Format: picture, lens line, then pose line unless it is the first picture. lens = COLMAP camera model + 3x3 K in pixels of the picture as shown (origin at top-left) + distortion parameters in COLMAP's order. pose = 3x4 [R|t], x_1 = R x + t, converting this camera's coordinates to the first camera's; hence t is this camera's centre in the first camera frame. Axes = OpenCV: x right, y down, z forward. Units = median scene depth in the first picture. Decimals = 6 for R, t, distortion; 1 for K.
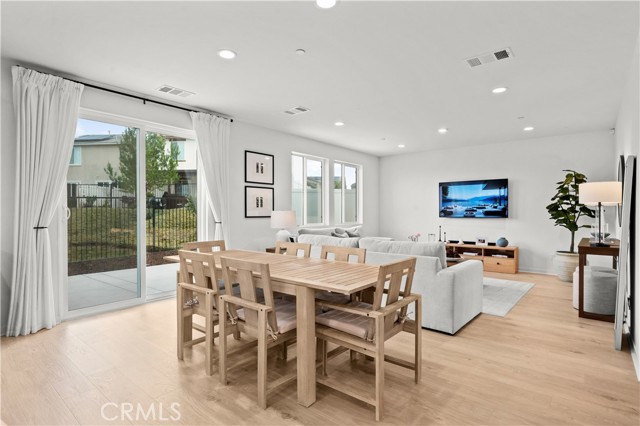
lens RADIAL K [[333.4, 0, 320.0], [0, 333.4, 213.0], [0, 0, 1]] dist [0.006940, 0.000482]
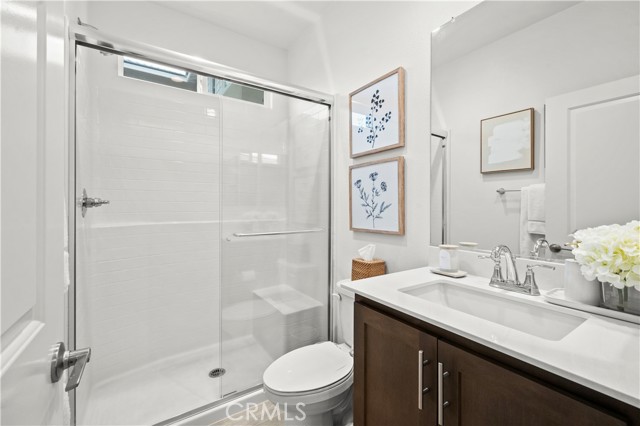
lens RADIAL K [[349.0, 0, 320.0], [0, 349.0, 213.0], [0, 0, 1]] dist [0.000083, 0.000005]
pose [[-0.385662, 0.005593, -0.922623, 0.238634], [-0.001804, 0.999975, 0.006816, -0.013864], [0.922638, 0.004293, -0.385642, 1.006673]]
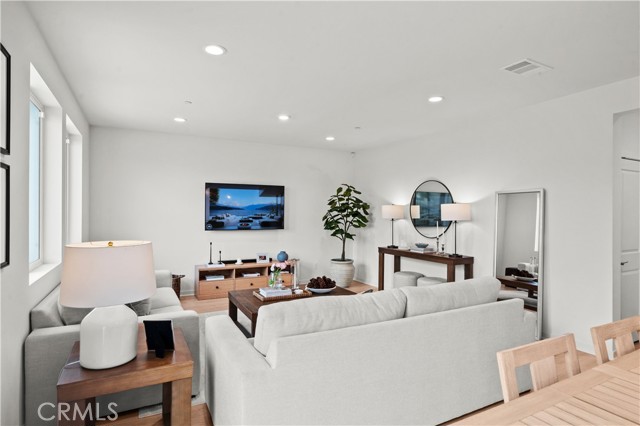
lens RADIAL K [[348.4, 0, 320.0], [0, 348.4, 213.0], [0, 0, 1]] dist [0.001211, 0.000011]
pose [[0.379018, 0.001243, 0.925388, -0.301396], [-0.005067, 0.999987, 0.000732, -0.032913], [-0.925375, -0.004966, 0.379019, 0.592801]]
